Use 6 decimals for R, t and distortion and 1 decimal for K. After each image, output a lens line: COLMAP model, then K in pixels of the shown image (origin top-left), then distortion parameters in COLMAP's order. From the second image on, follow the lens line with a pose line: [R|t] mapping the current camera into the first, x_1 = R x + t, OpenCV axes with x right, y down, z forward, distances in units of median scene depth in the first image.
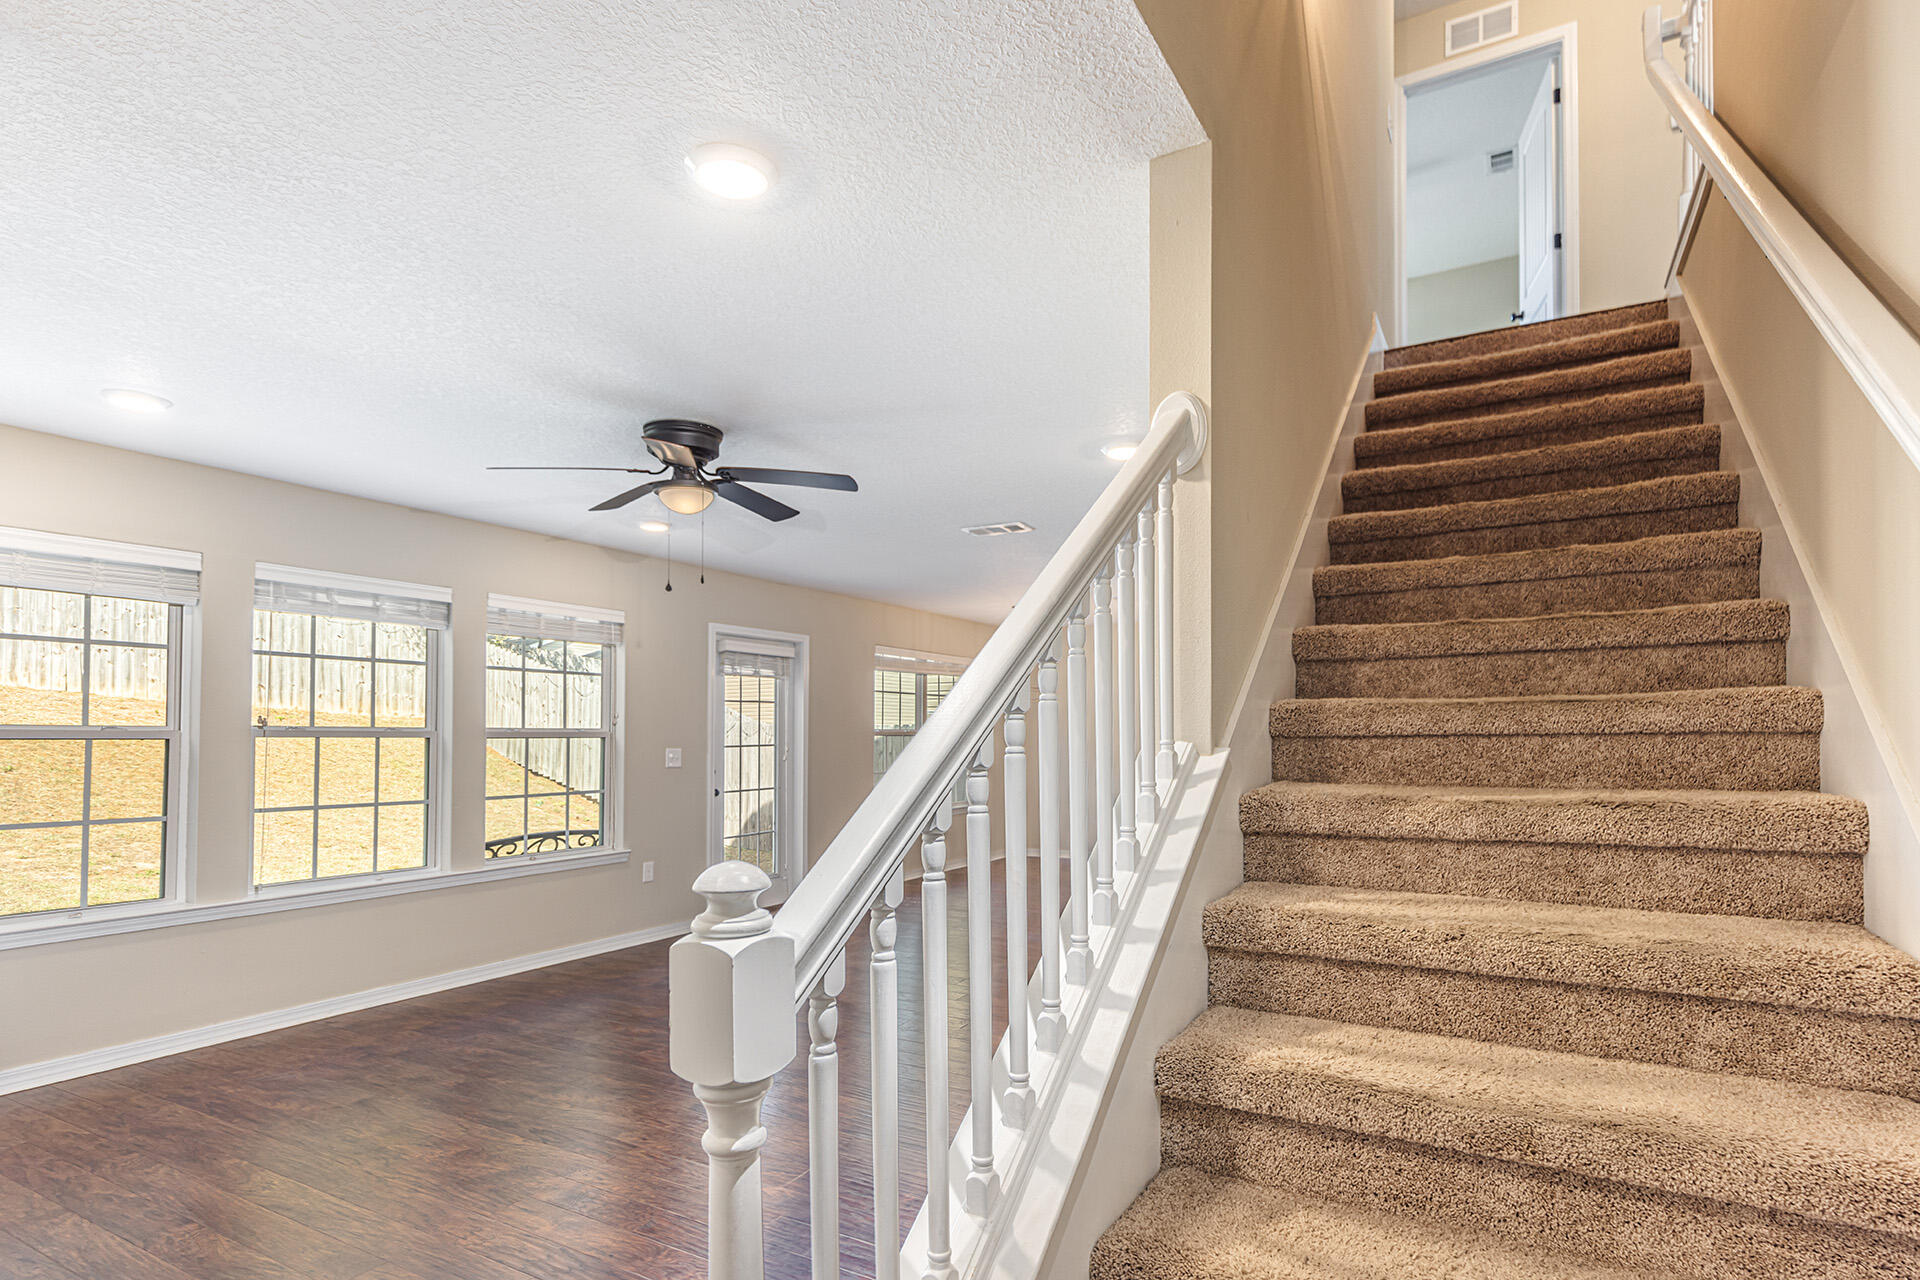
lens RADIAL K [[978.6, 0, 1018.3], [0, 978.6, 729.5], [0, 0, 1]] dist [-0.001237, -0.000840]
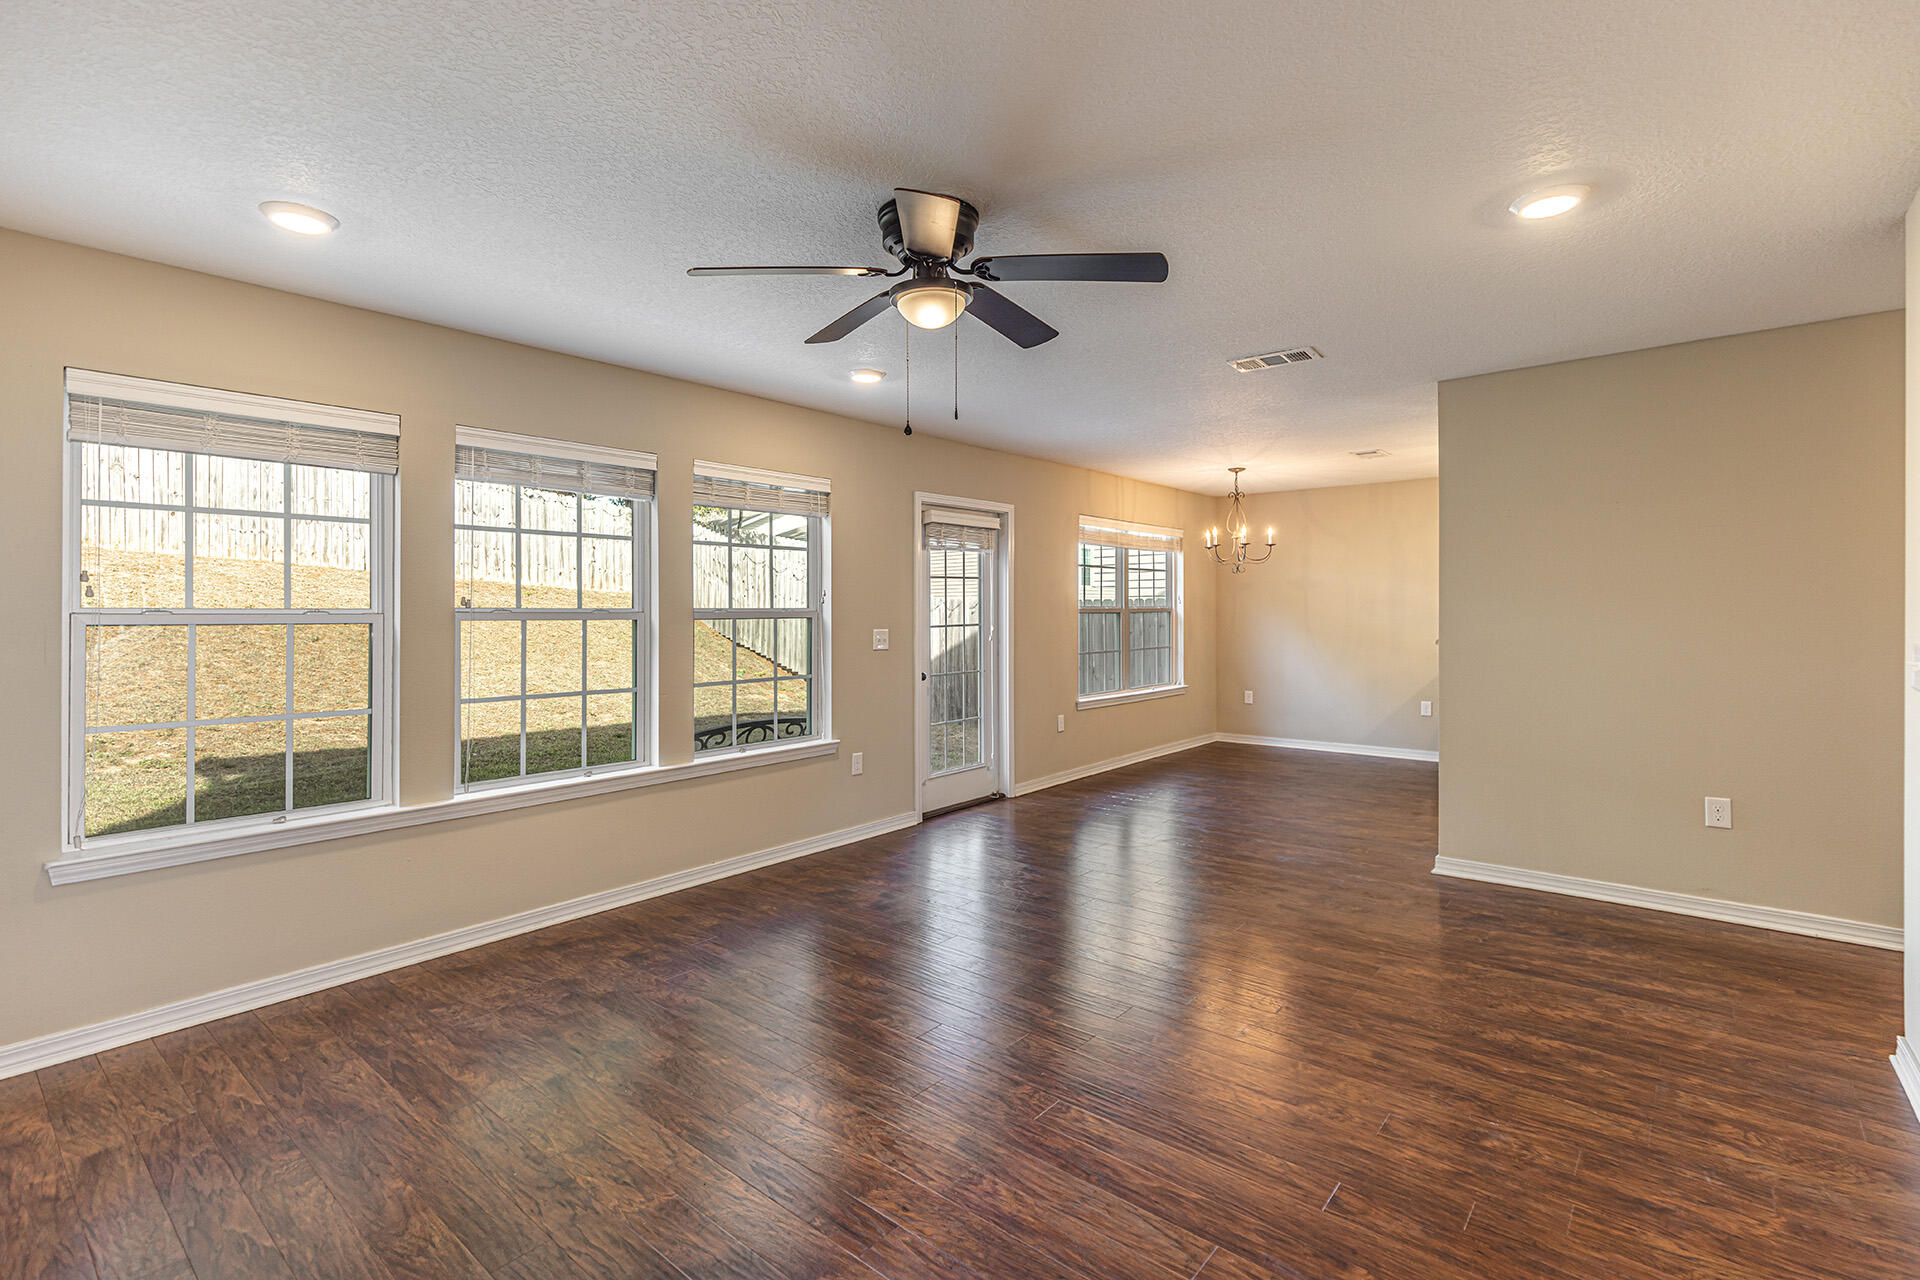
lens RADIAL K [[890.8, 0, 949.2], [0, 890.8, 645.4], [0, 0, 1]] dist [0.002105, 0.000415]
pose [[0.975505, 0.011832, -0.219660, -0.136227], [-0.000933, 0.998766, 0.049652, -0.009331], [0.219976, -0.048231, 0.974312, 0.256143]]
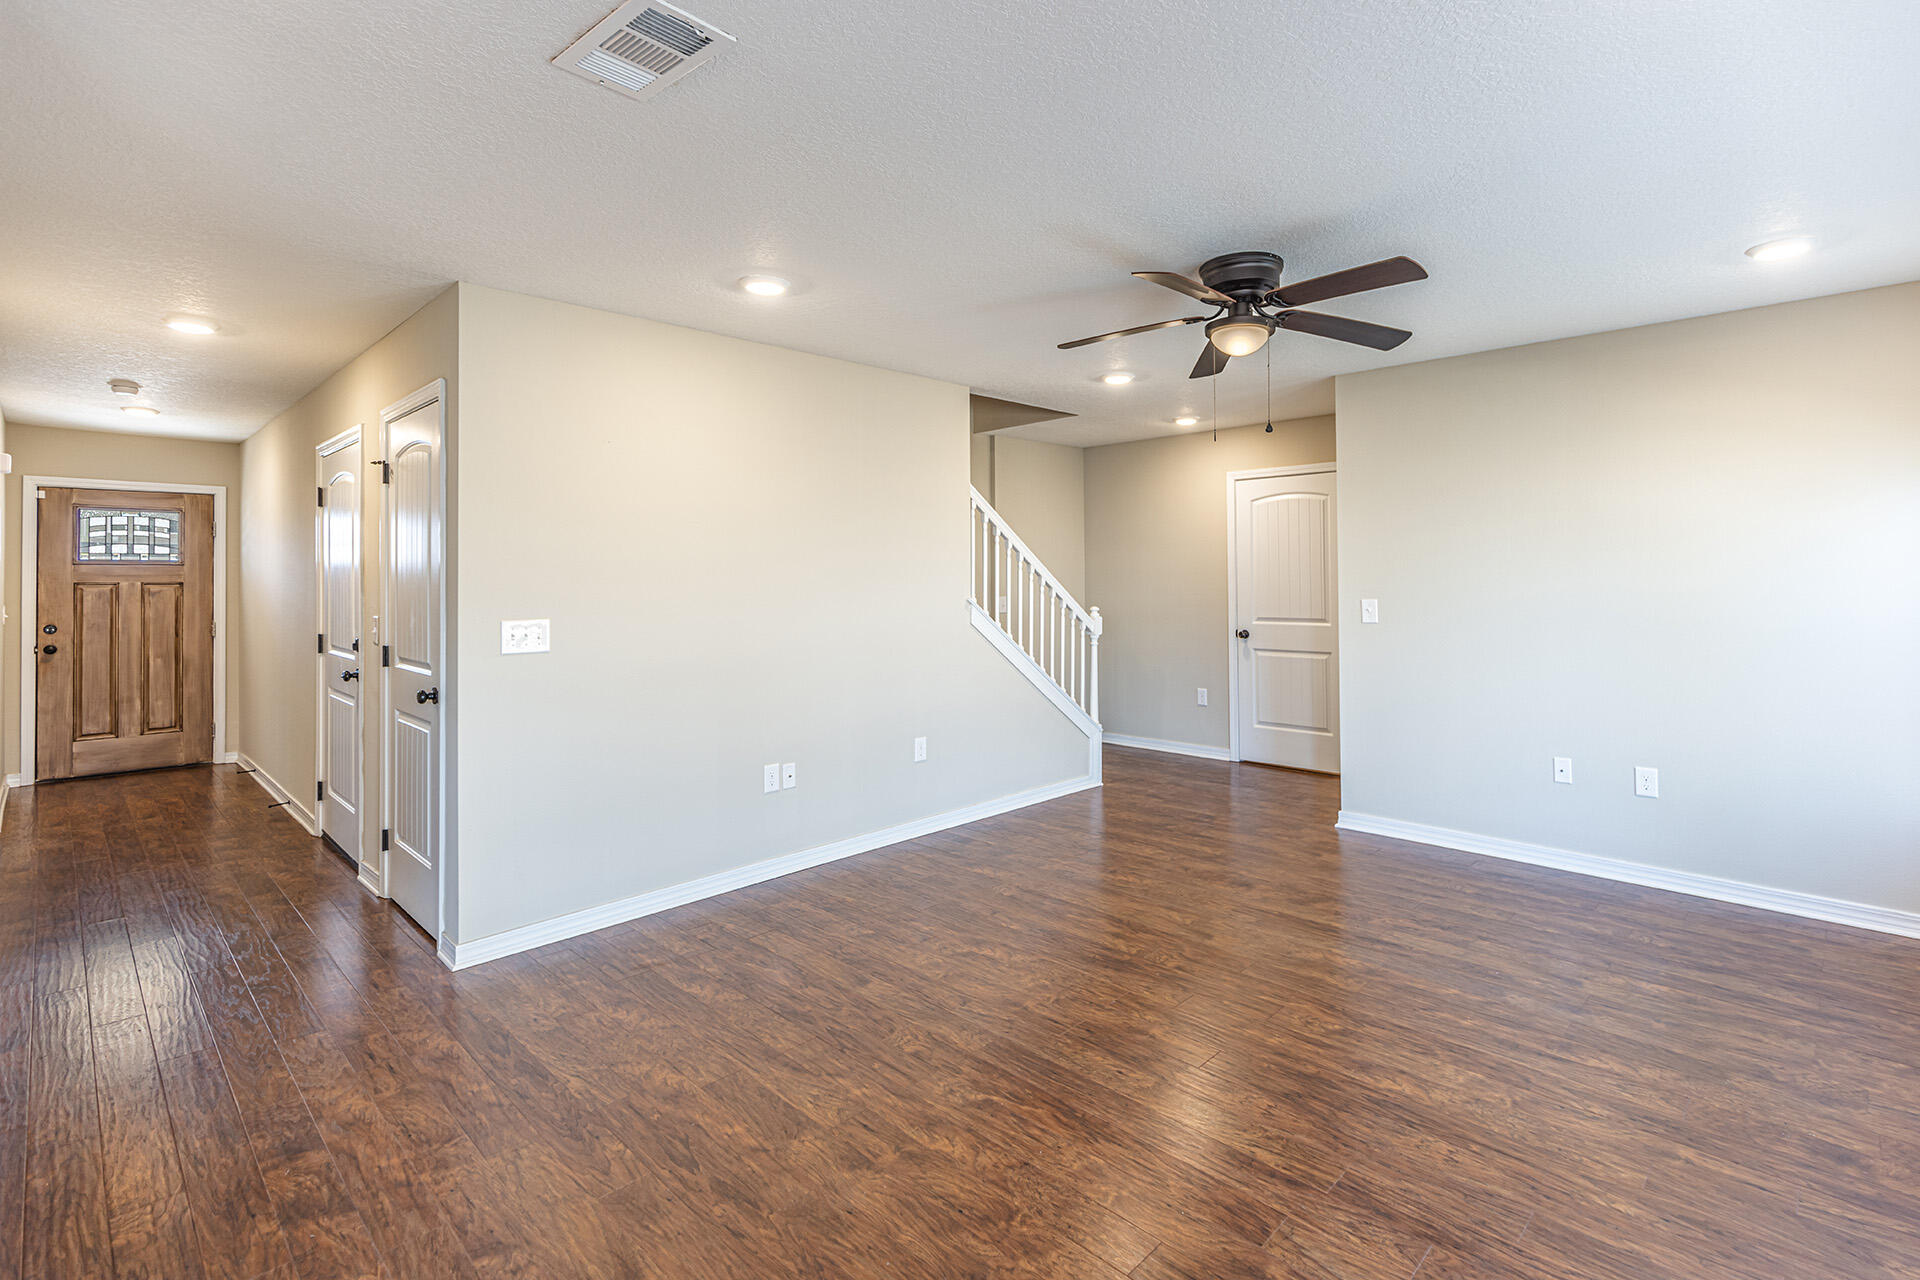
lens RADIAL K [[899.6, 0, 961.9], [0, 899.6, 581.2], [0, 0, 1]] dist [0.001516, 0.000004]
pose [[-0.952444, 0.015813, 0.304302, -0.256486], [0.015277, 0.999875, -0.004144, -0.011987], [-0.304329, 0.000702, -0.952567, 1.379458]]
